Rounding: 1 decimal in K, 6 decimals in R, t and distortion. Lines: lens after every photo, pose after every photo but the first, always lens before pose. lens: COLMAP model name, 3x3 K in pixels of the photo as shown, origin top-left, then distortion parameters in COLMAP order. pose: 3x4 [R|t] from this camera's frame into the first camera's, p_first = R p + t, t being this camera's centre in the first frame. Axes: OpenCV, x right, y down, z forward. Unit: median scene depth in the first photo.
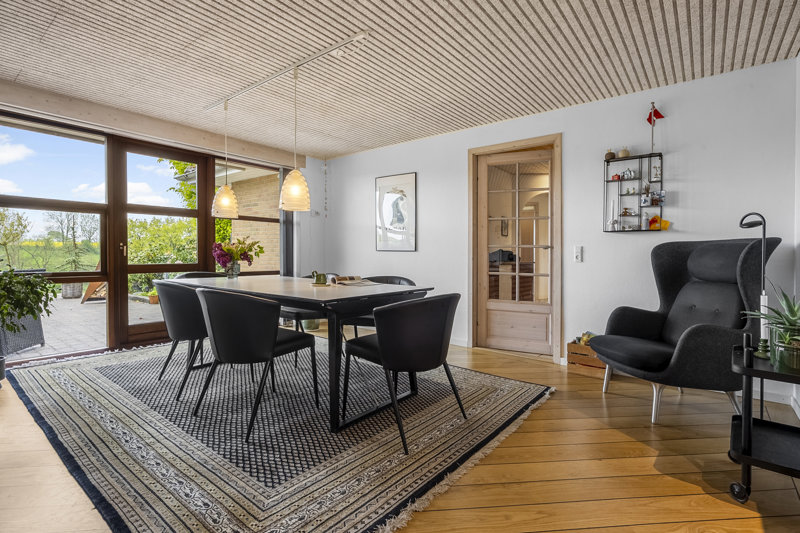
lens RADIAL K [[384.0, 0, 400.0], [0, 384.0, 256.7], [0, 0, 1]] dist [-0.000658, -0.000177]
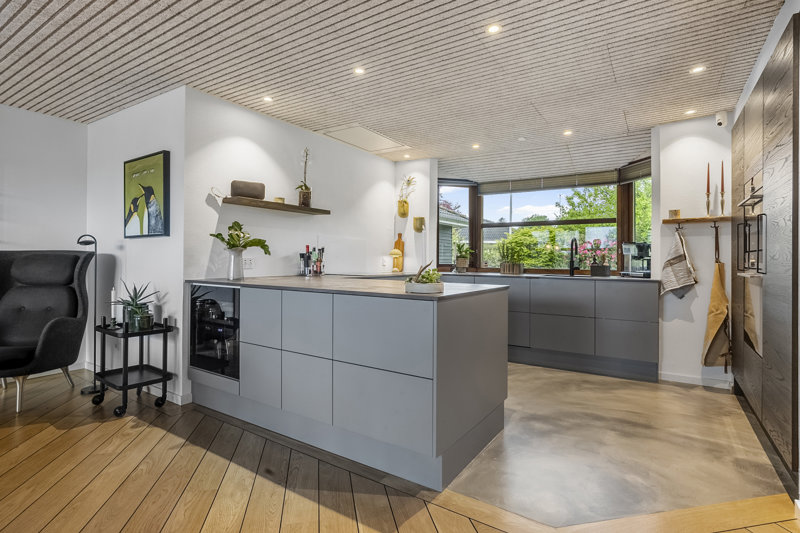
lens RADIAL K [[407.2, 0, 401.1], [0, 407.2, 256.4], [0, 0, 1]] dist [-0.000012, -0.000005]
pose [[-0.105021, 0.001670, 0.994469, -0.699998], [-0.000927, 0.999998, -0.001777, -0.030642], [-0.994470, -0.001109, -0.105019, -0.003801]]
